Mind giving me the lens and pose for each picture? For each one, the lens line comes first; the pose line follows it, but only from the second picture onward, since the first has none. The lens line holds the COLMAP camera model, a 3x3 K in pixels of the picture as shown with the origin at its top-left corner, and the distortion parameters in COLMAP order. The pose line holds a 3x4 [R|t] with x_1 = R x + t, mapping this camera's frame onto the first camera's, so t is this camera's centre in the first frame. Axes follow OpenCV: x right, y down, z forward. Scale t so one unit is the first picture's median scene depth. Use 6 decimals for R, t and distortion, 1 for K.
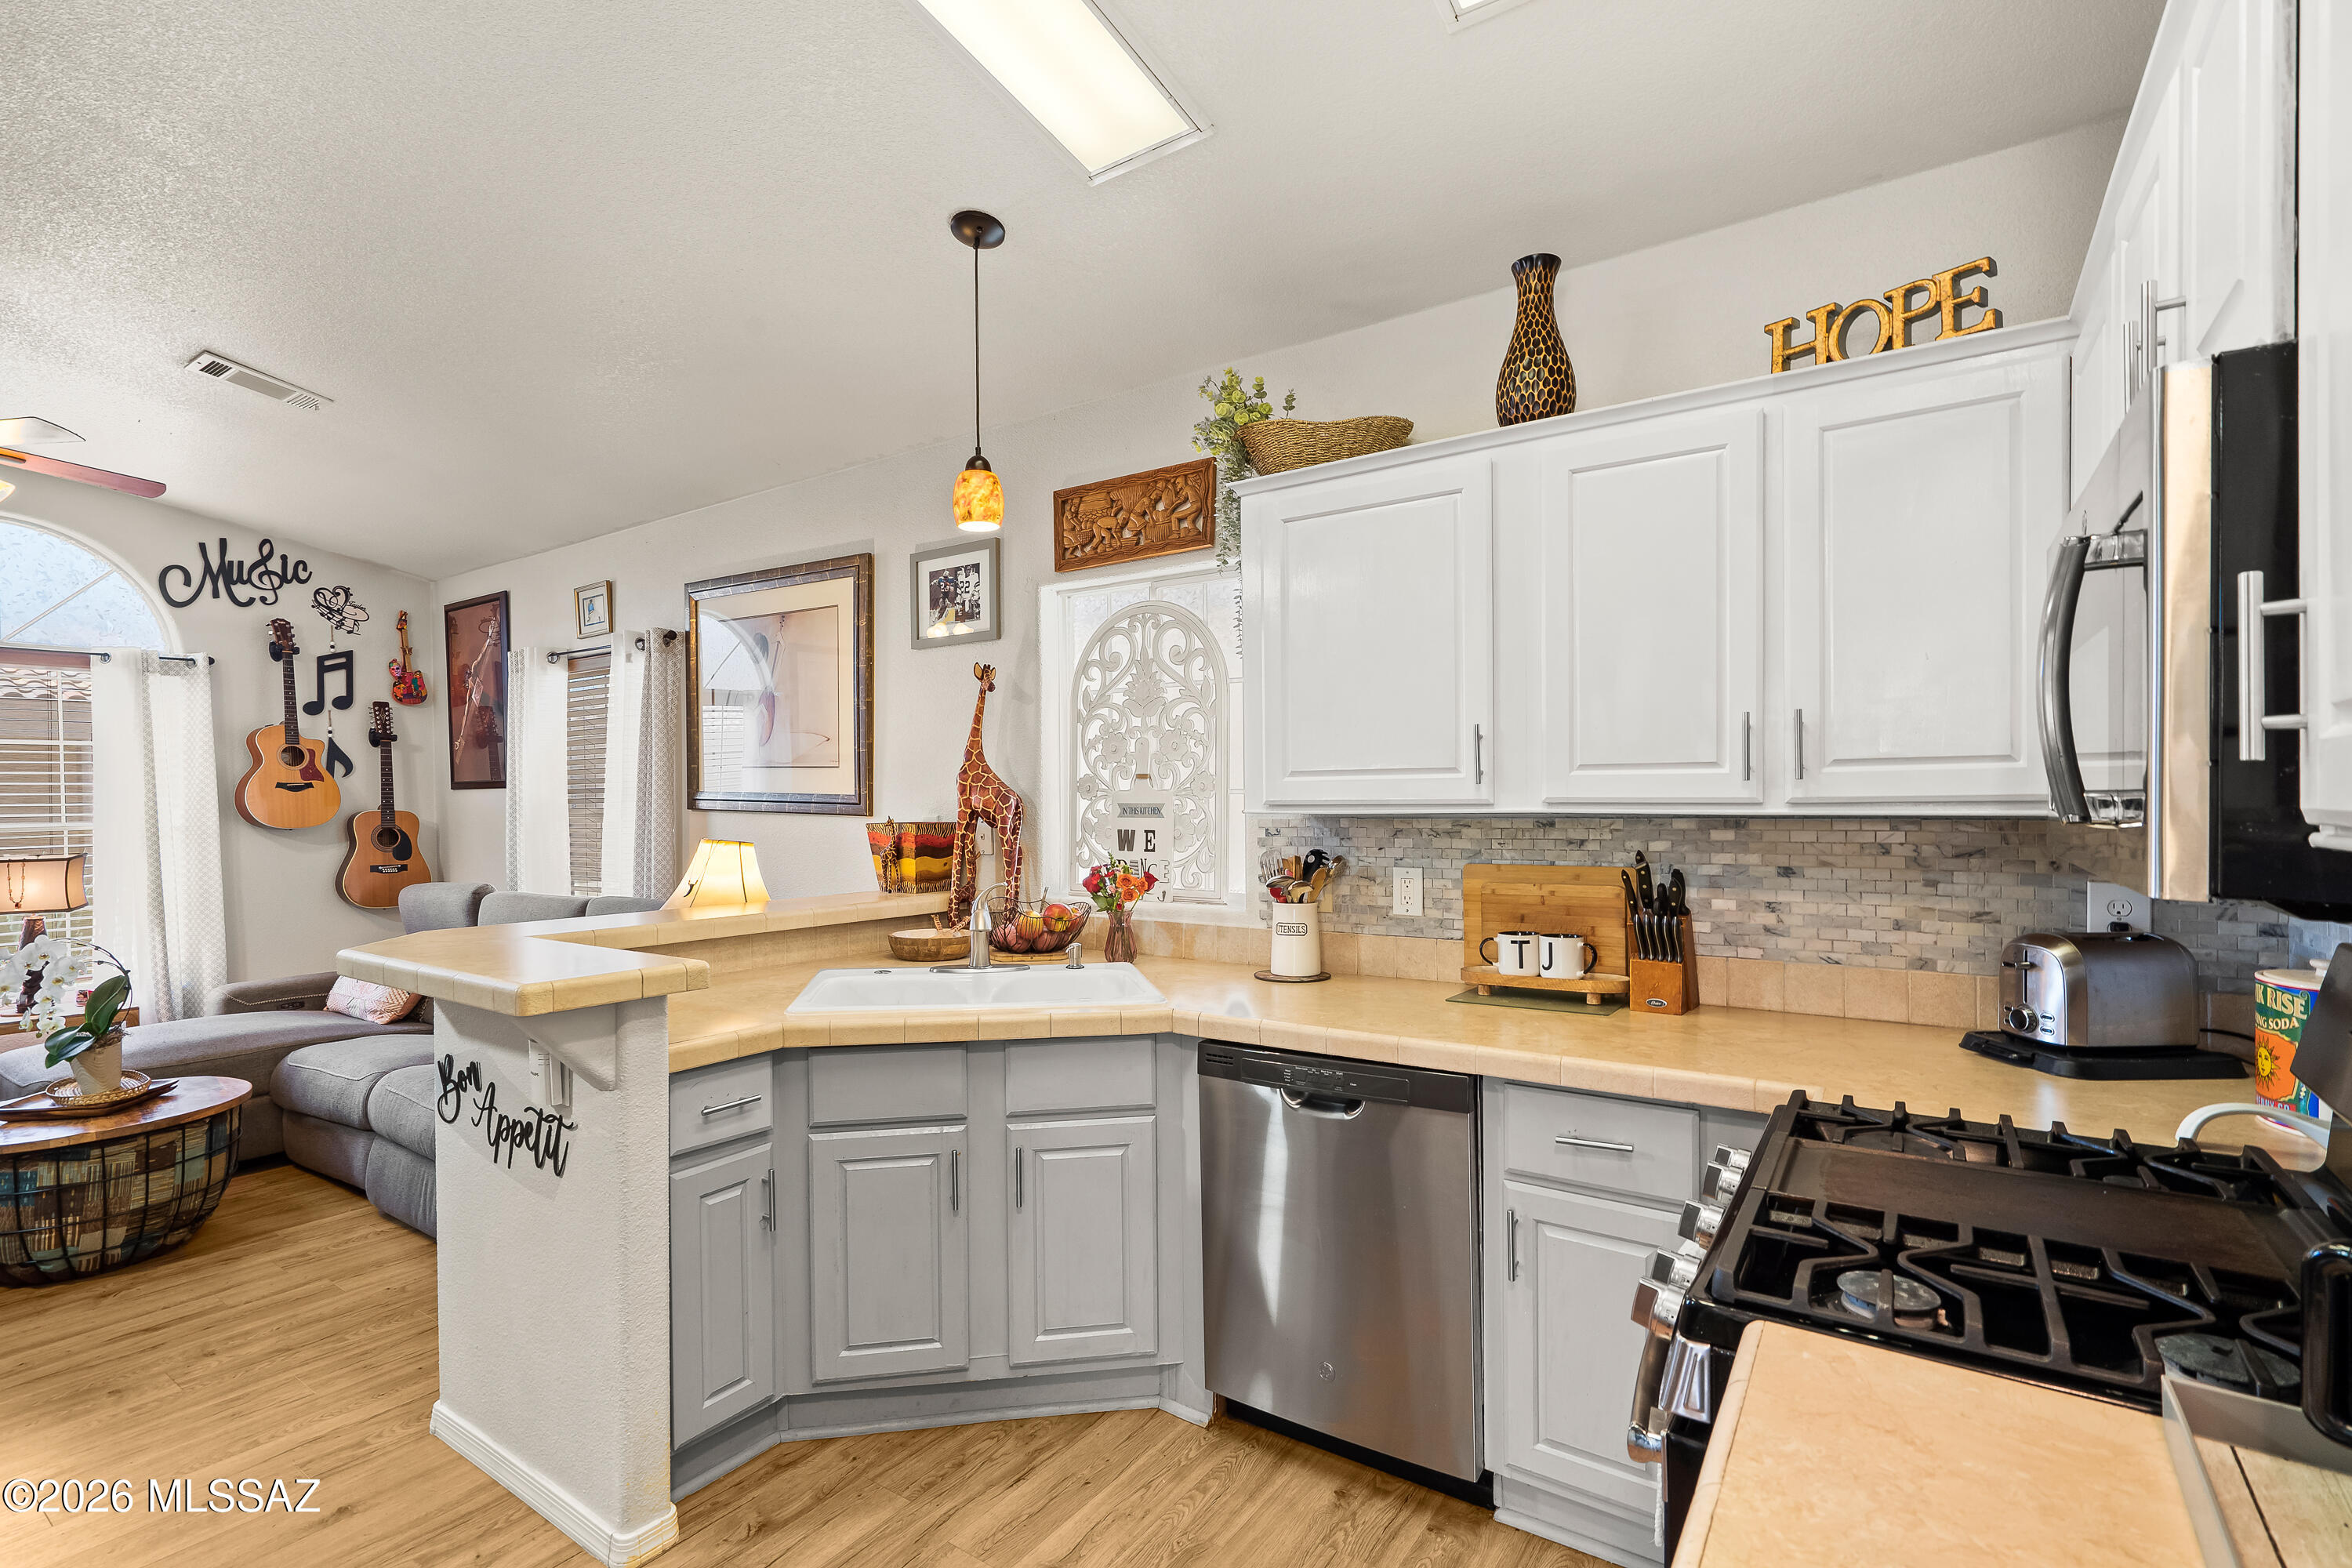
lens RADIAL K [[1088.6, 0, 1181.1], [0, 1088.6, 753.6], [0, 0, 1]] dist [0.001841, 0.000326]
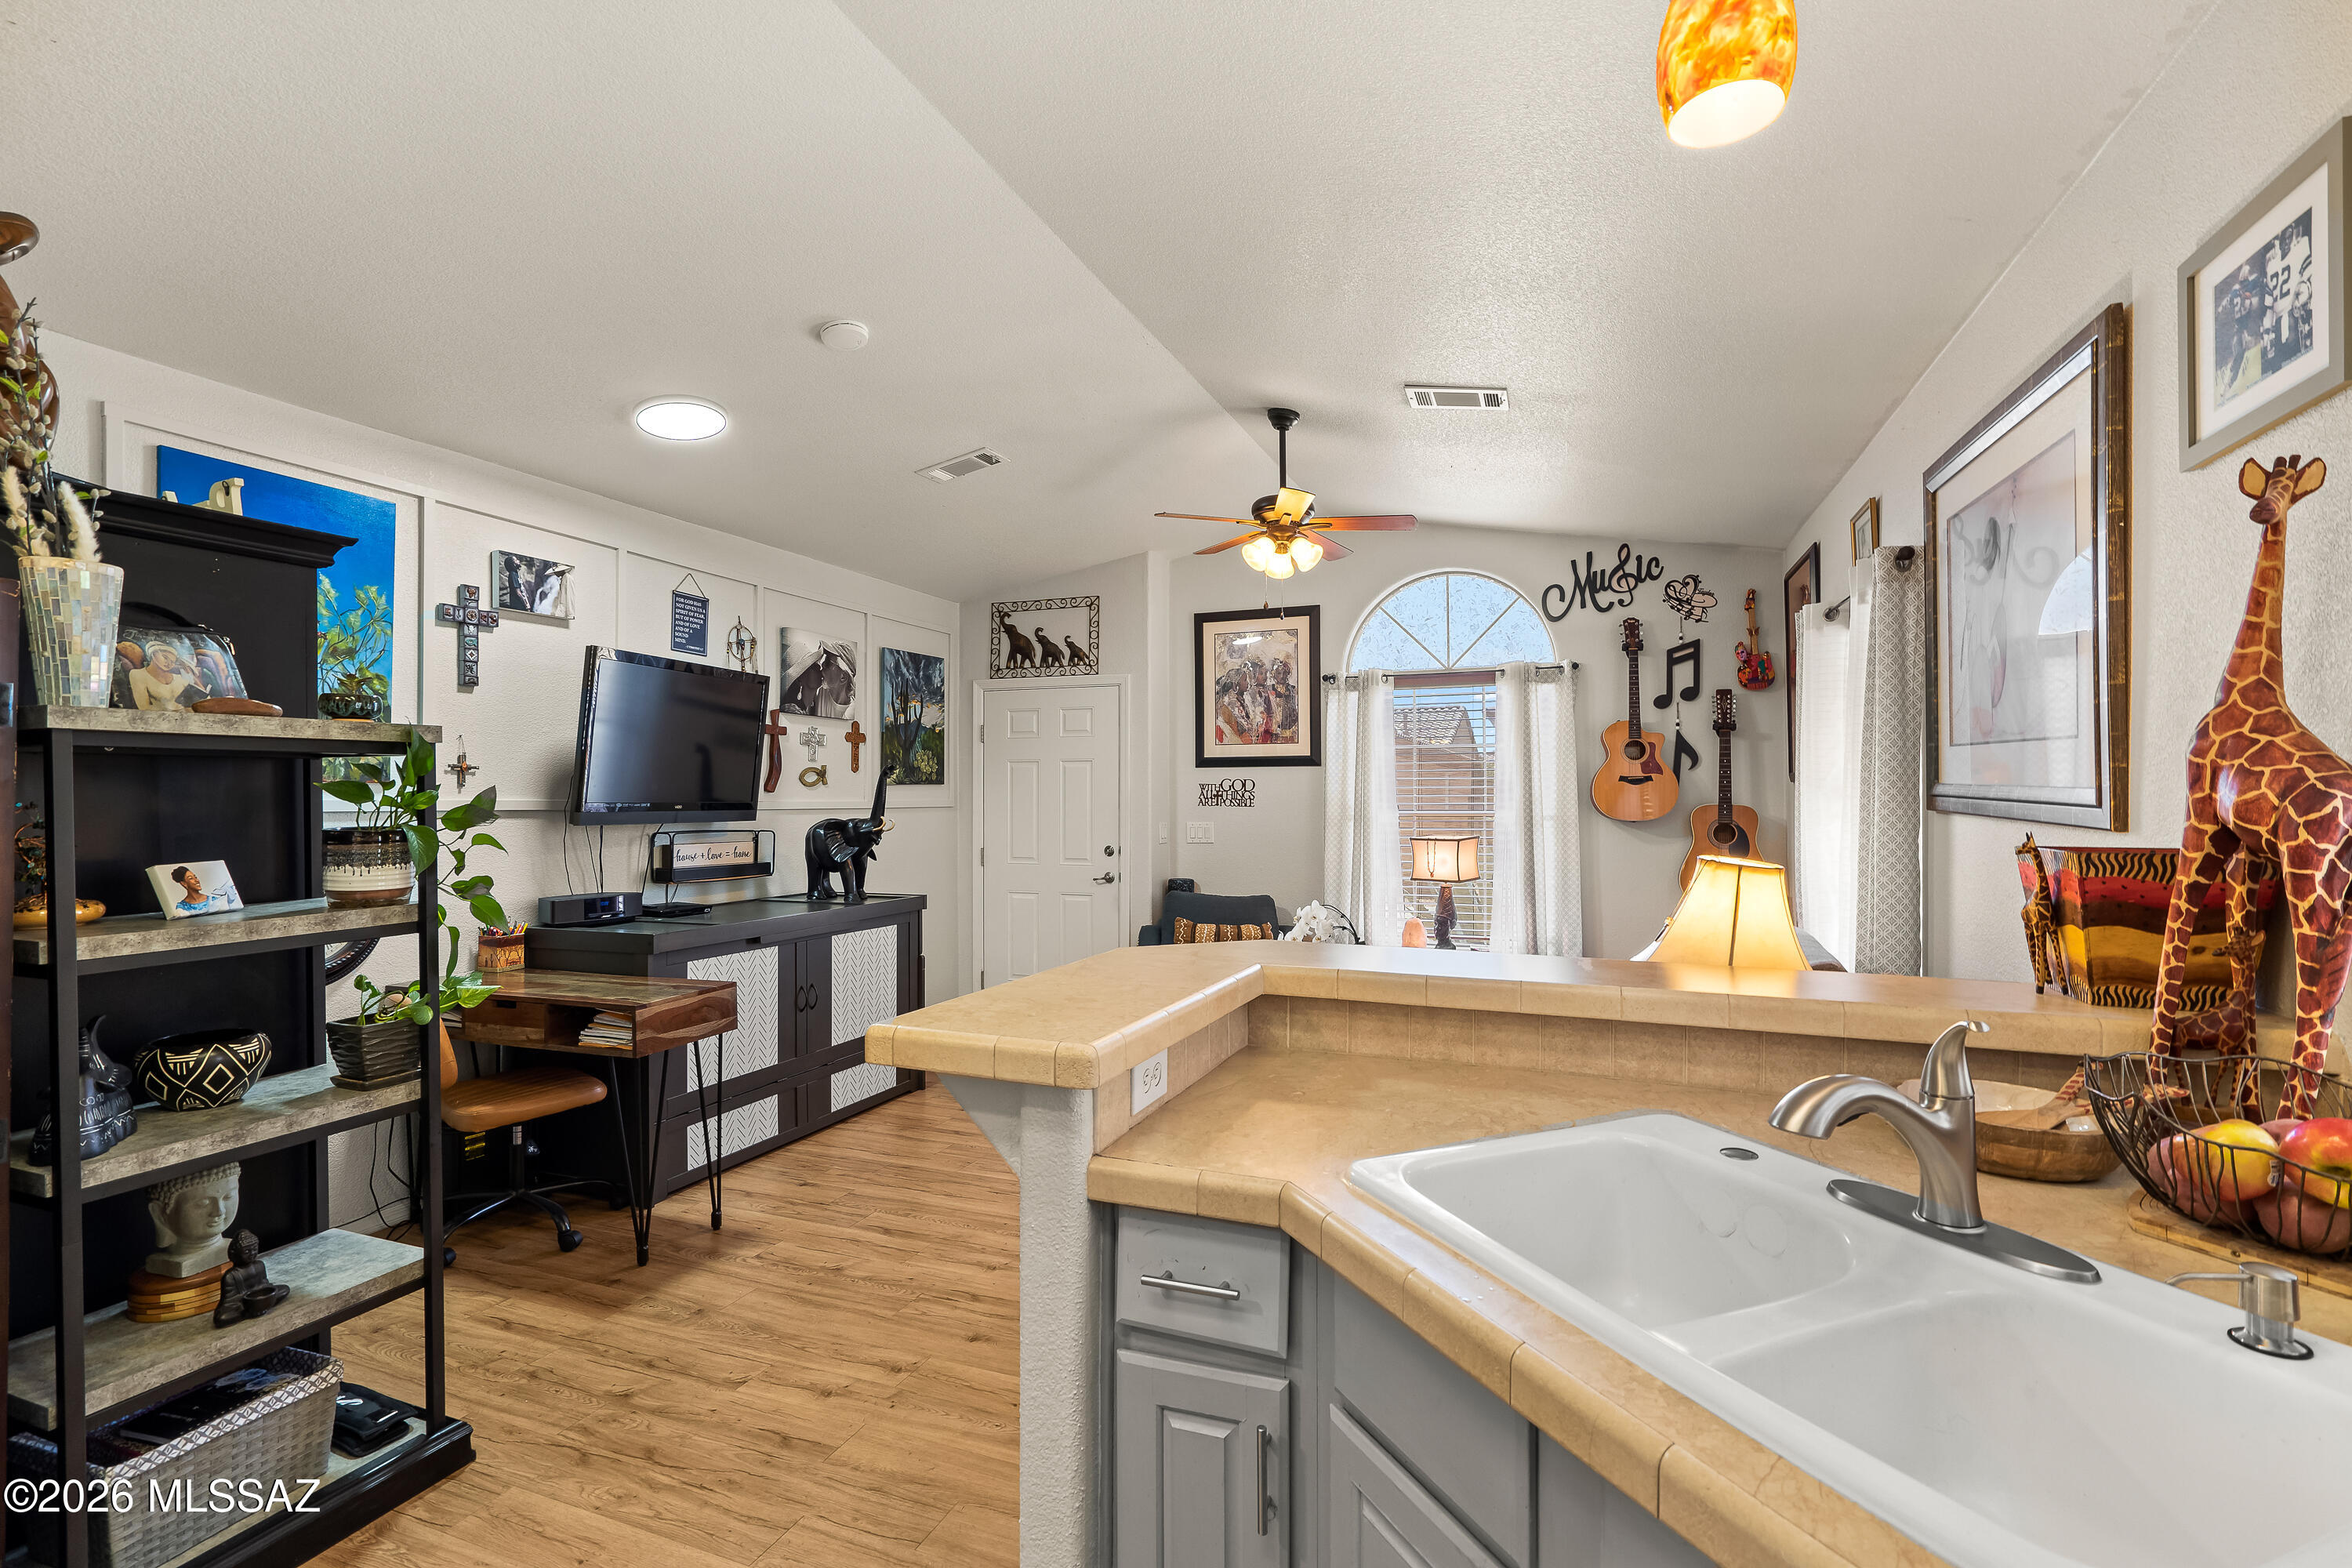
lens RADIAL K [[1076.8, 0, 1176.0], [0, 1076.8, 784.0], [0, 0, 1]] dist [-0.012656, 0.006950]
pose [[0.216956, -0.004223, -0.976172, 0.115686], [0.038528, 0.999249, 0.004240, 0.019967], [0.975421, -0.038530, 0.216956, 0.550469]]
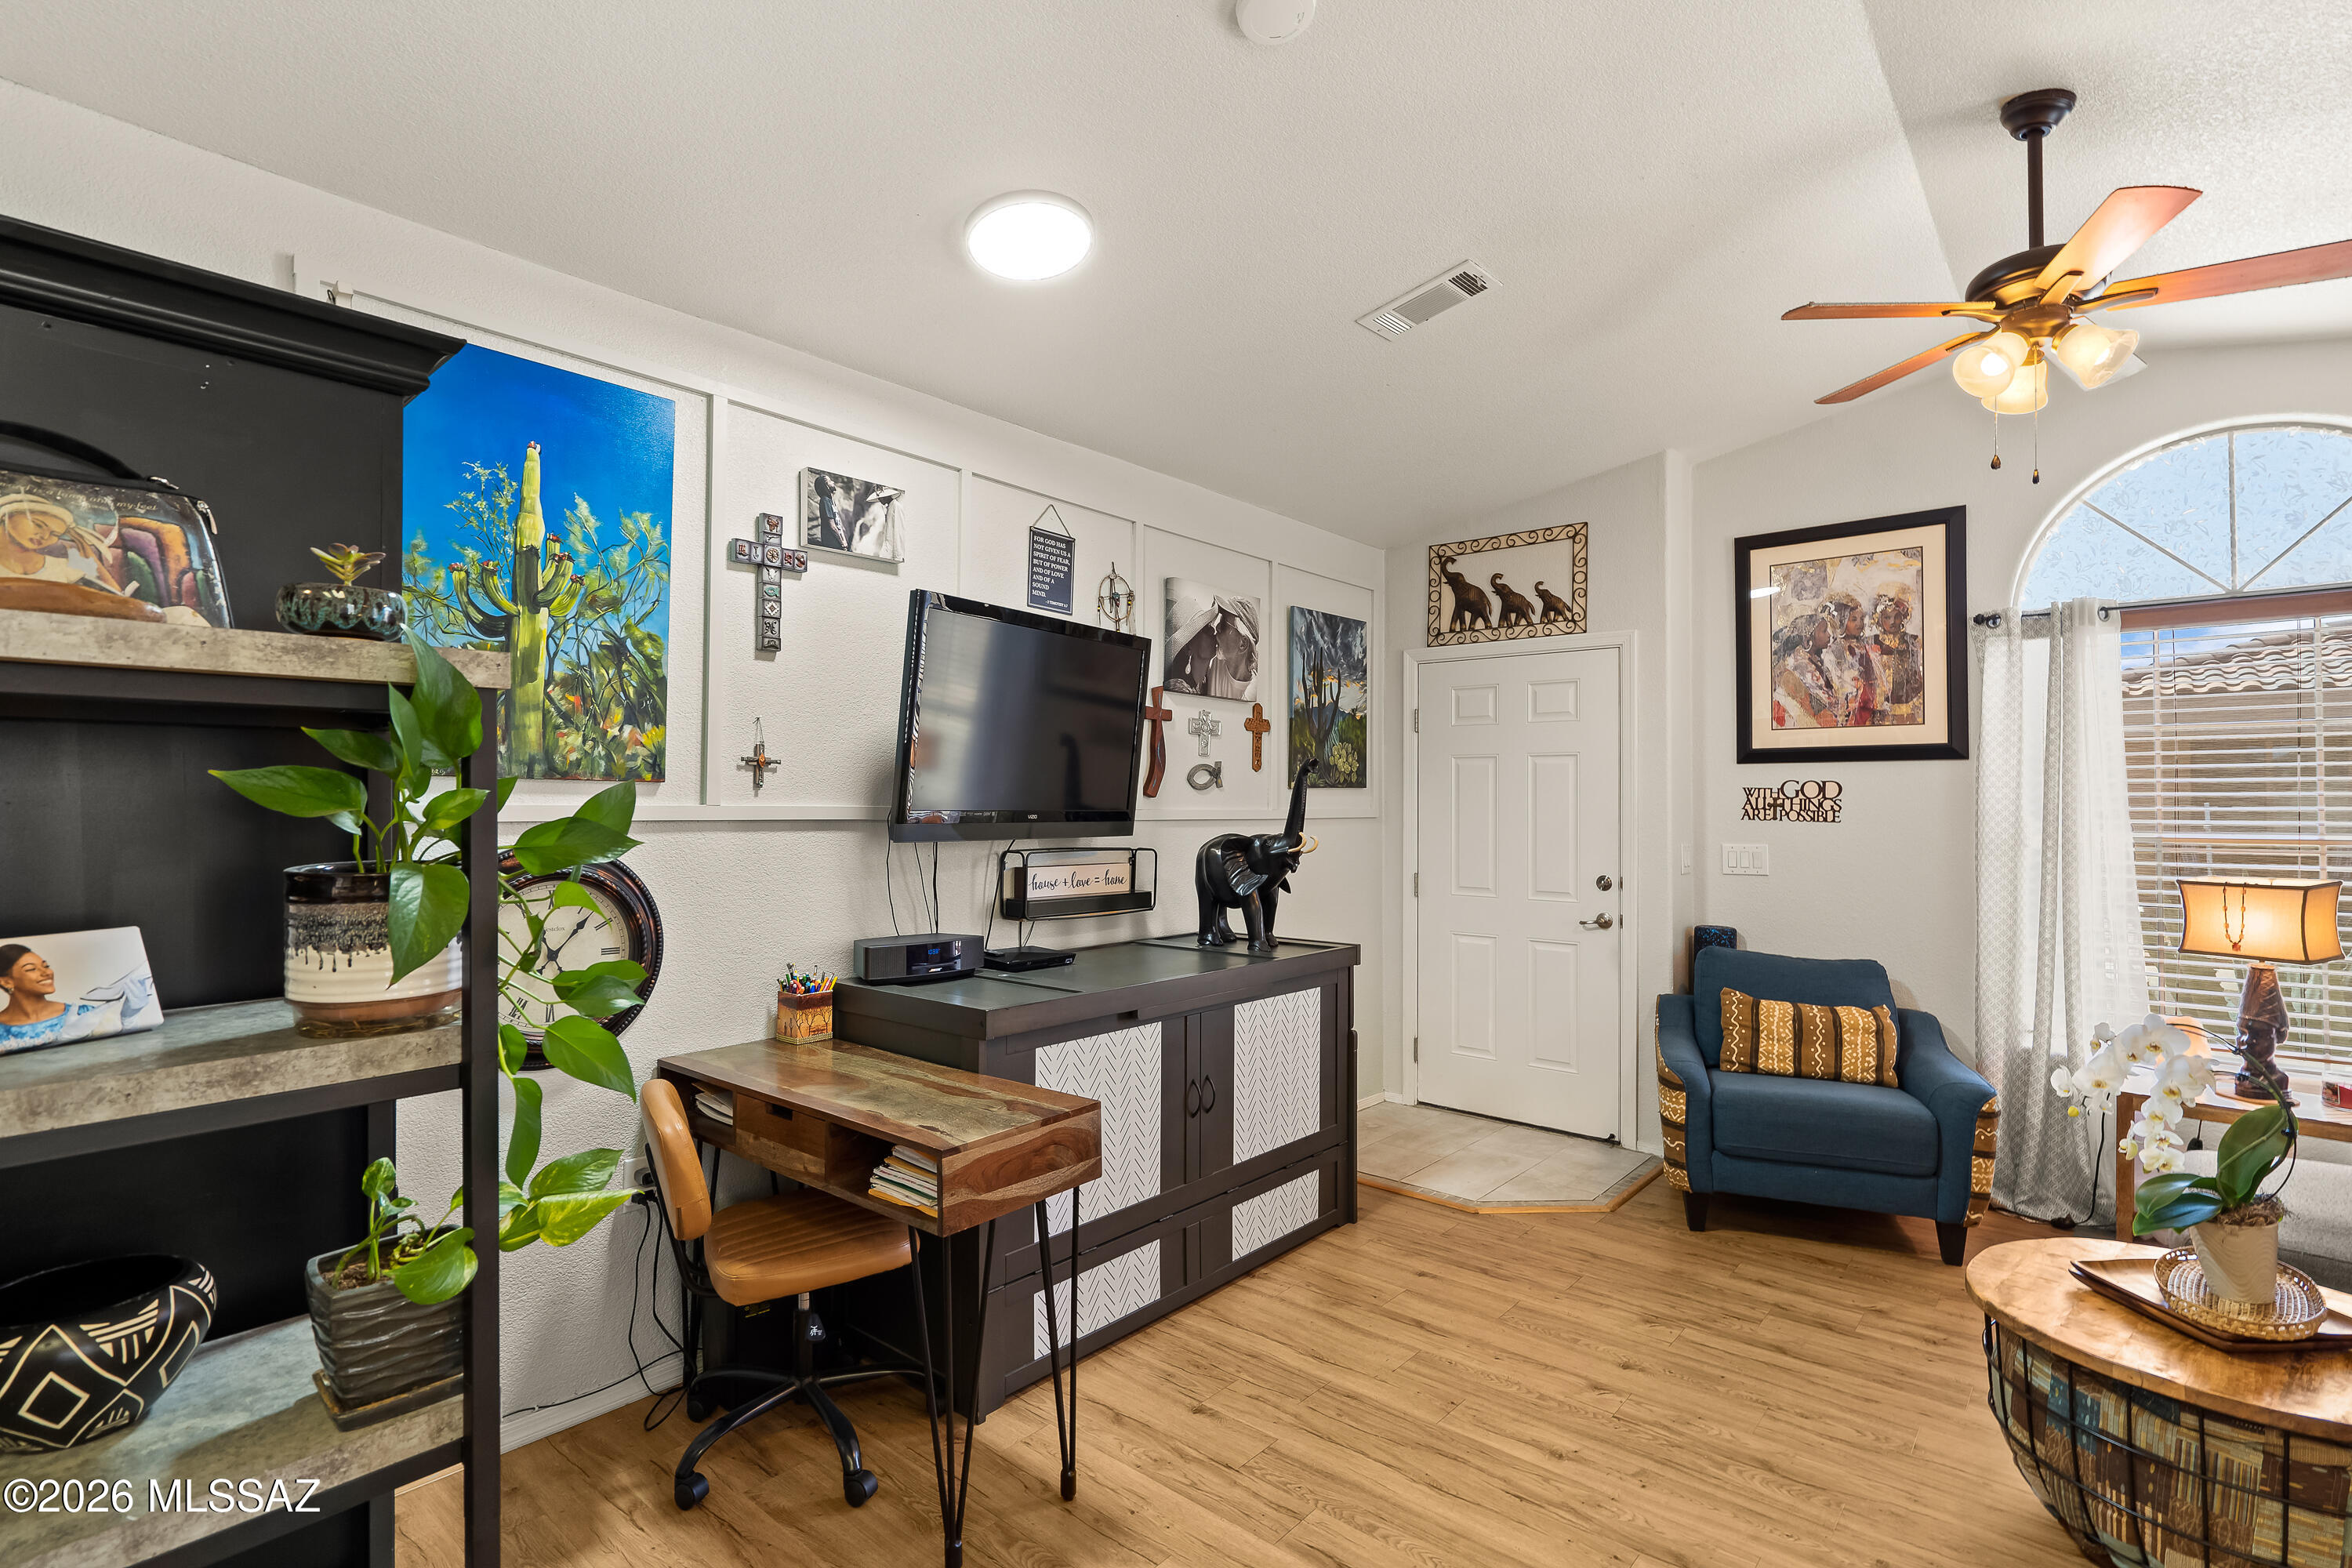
lens RADIAL K [[1088.6, 0, 1181.1], [0, 1088.6, 753.6], [0, 0, 1]] dist [0.001841, 0.000326]
pose [[-0.112762, -0.037489, -0.992915, -0.310368], [0.035250, 0.998508, -0.041704, 0.019196], [0.992997, -0.039703, -0.111273, 0.487518]]
